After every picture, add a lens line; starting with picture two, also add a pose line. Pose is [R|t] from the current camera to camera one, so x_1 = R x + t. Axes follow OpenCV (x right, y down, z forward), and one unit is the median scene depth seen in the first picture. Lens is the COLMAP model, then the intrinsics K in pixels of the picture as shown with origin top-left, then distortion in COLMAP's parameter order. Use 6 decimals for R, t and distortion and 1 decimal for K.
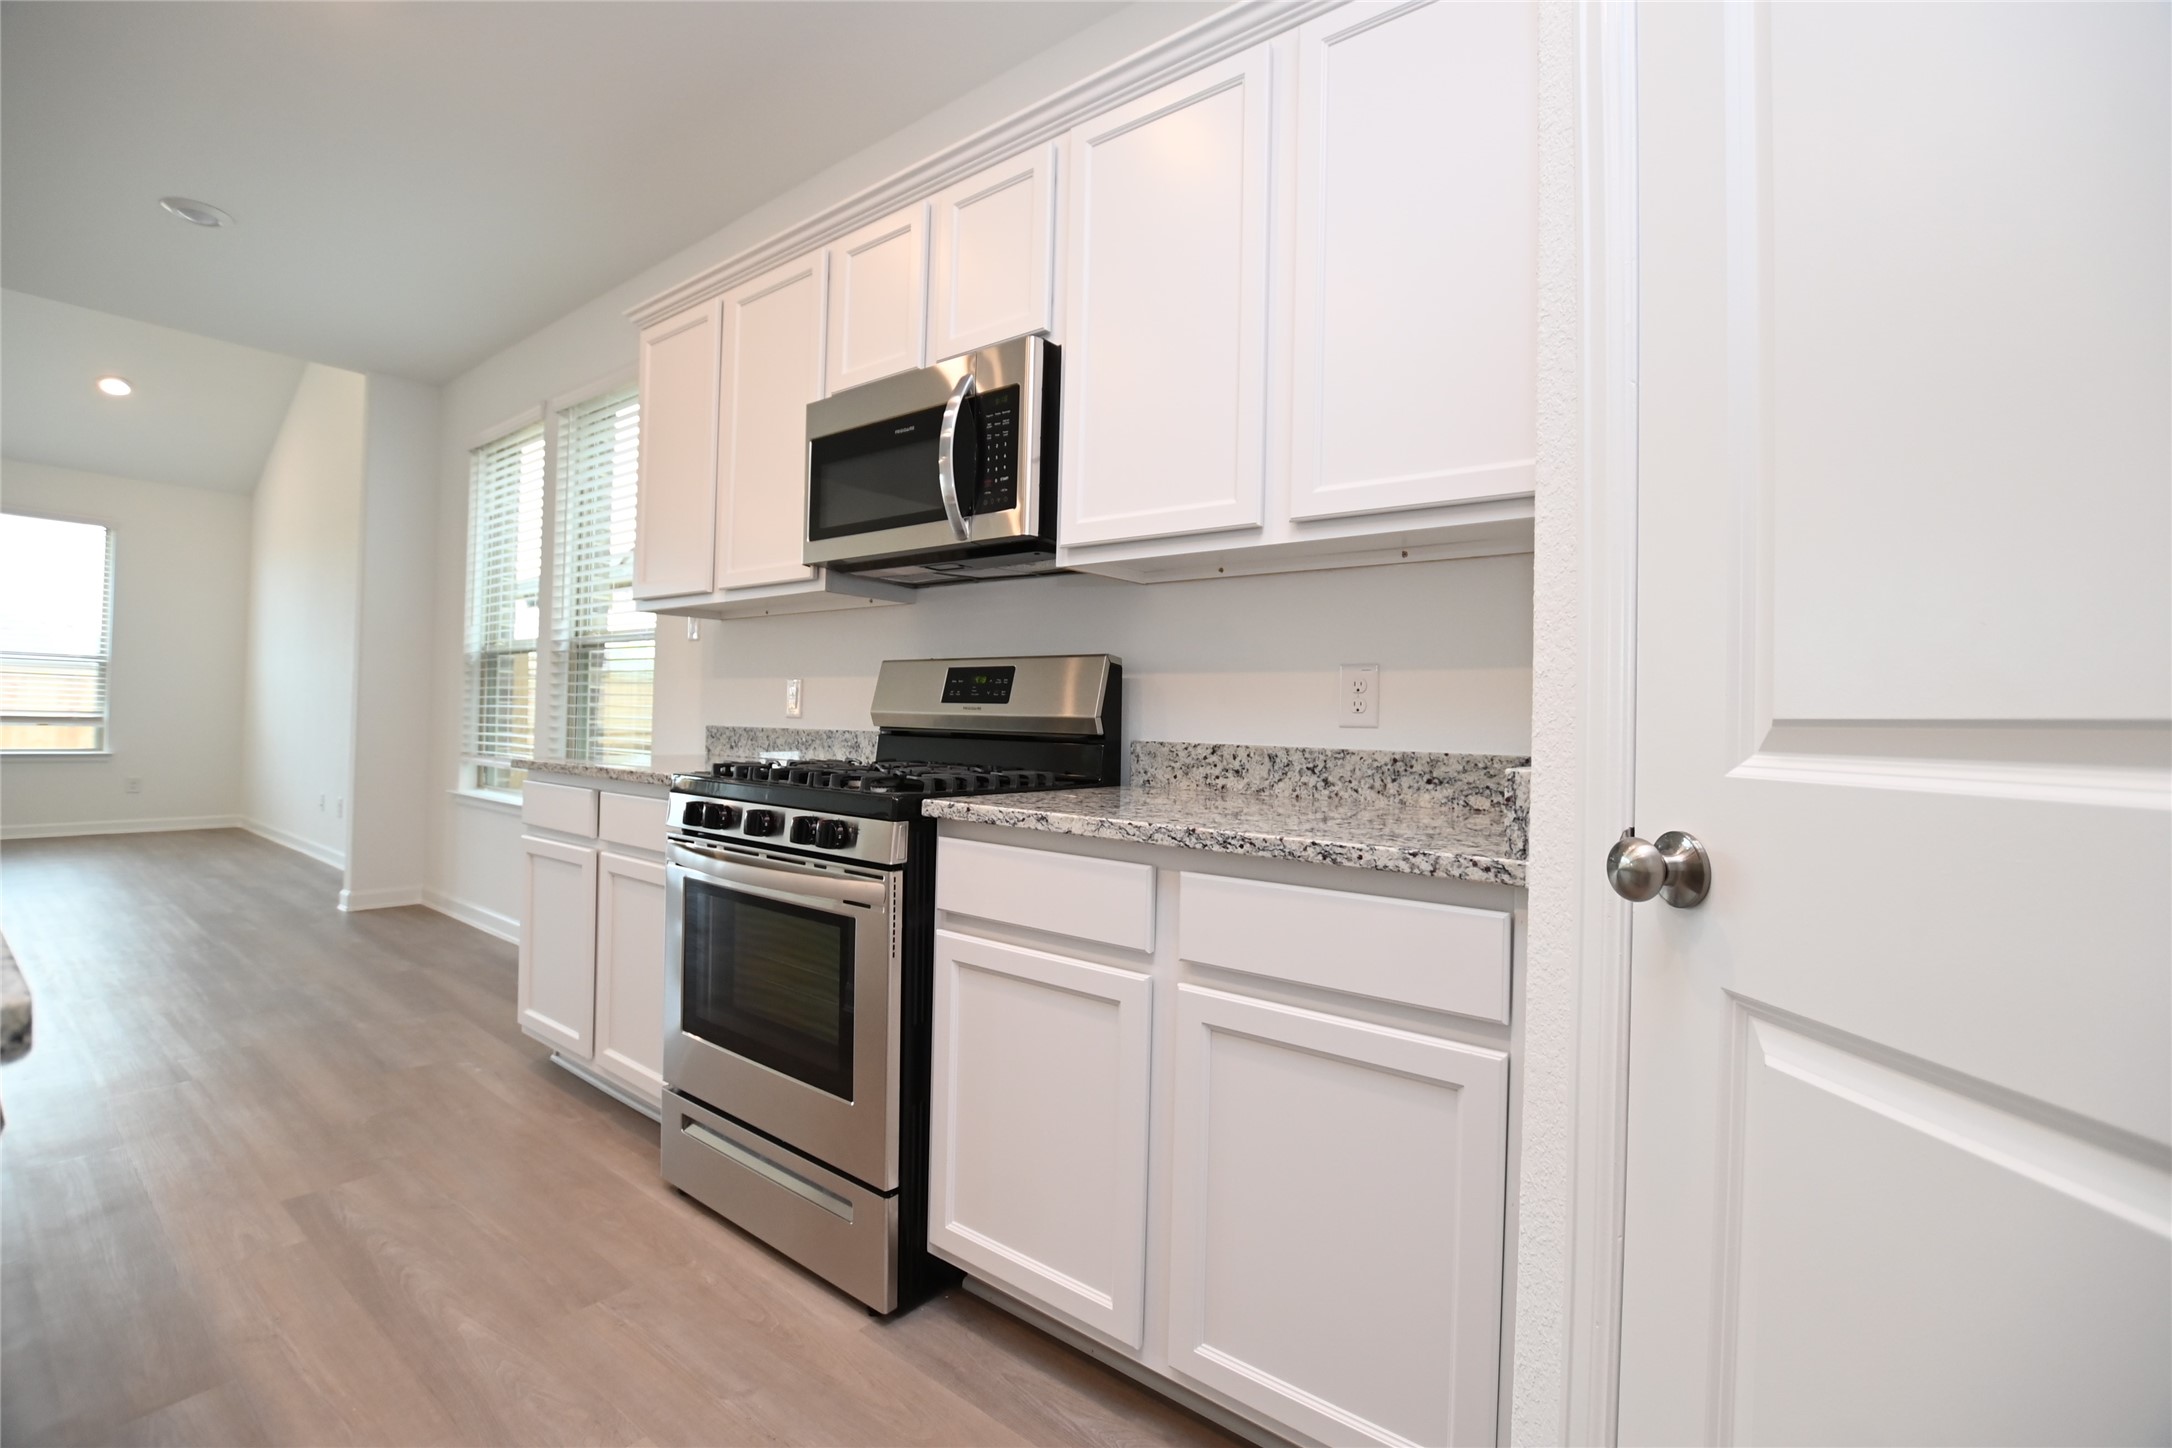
lens RADIAL K [[959.4, 0, 1093.8], [0, 959.4, 725.9], [0, 0, 1]] dist [-0.030104, 0.005067]
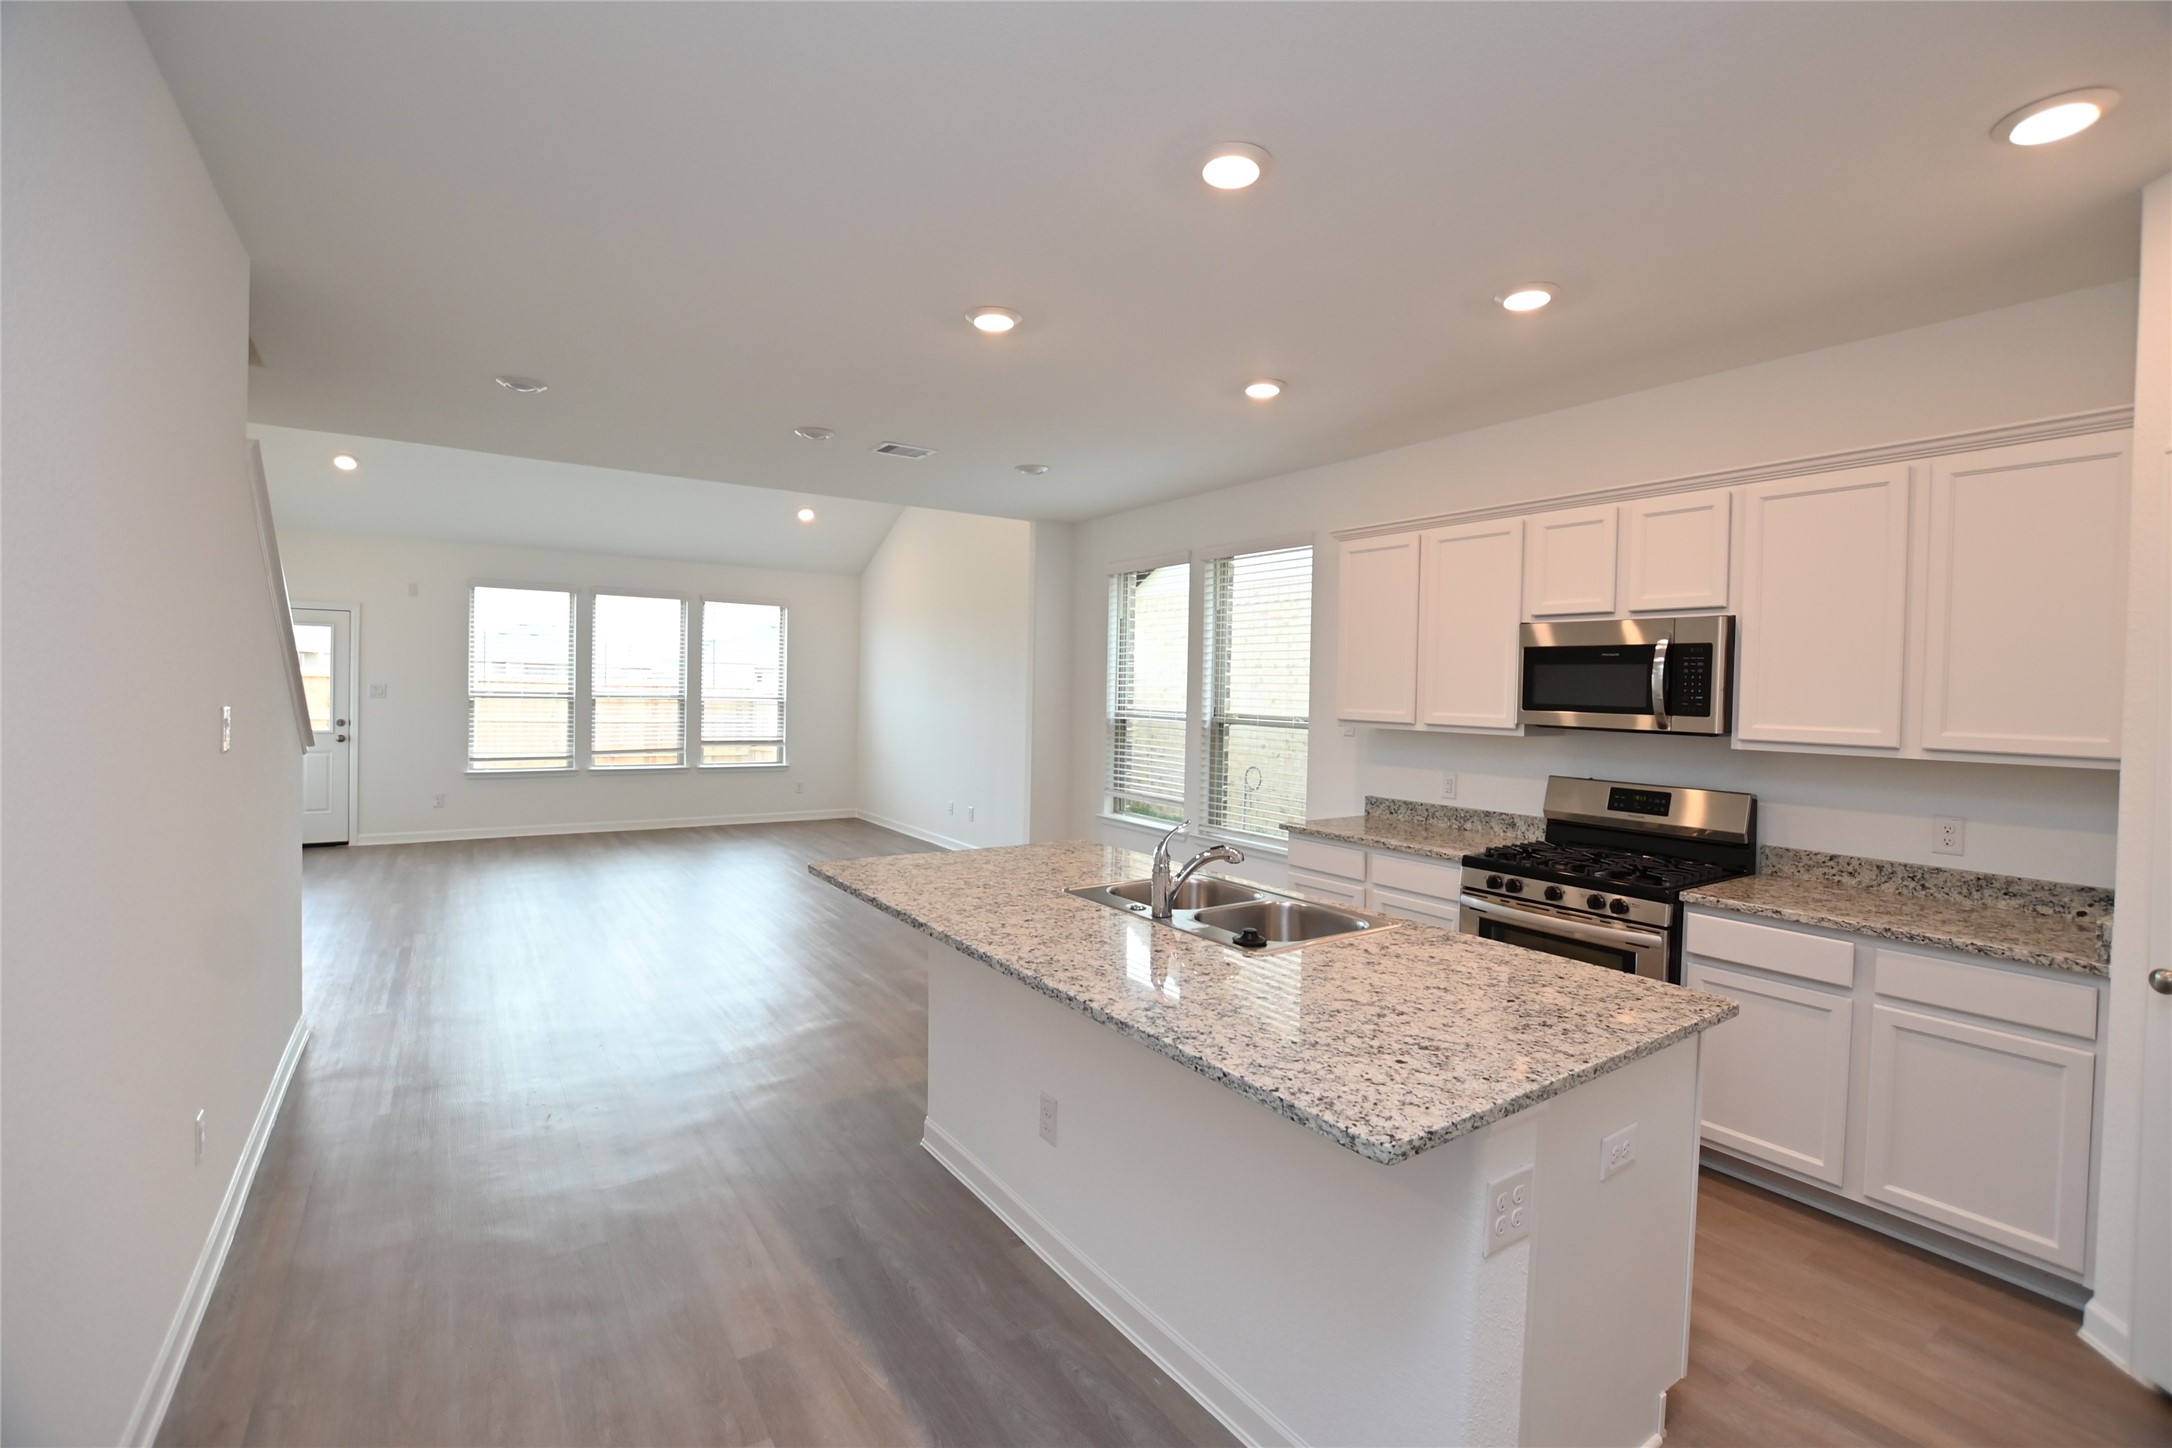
lens RADIAL K [[959.4, 0, 1093.8], [0, 959.4, 725.9], [0, 0, 1]] dist [-0.030104, 0.005067]
pose [[0.951894, 0.005985, -0.306369, -0.599327], [0.001605, 0.999698, 0.024516, -0.249615], [0.306423, -0.023829, 0.951597, -0.933016]]
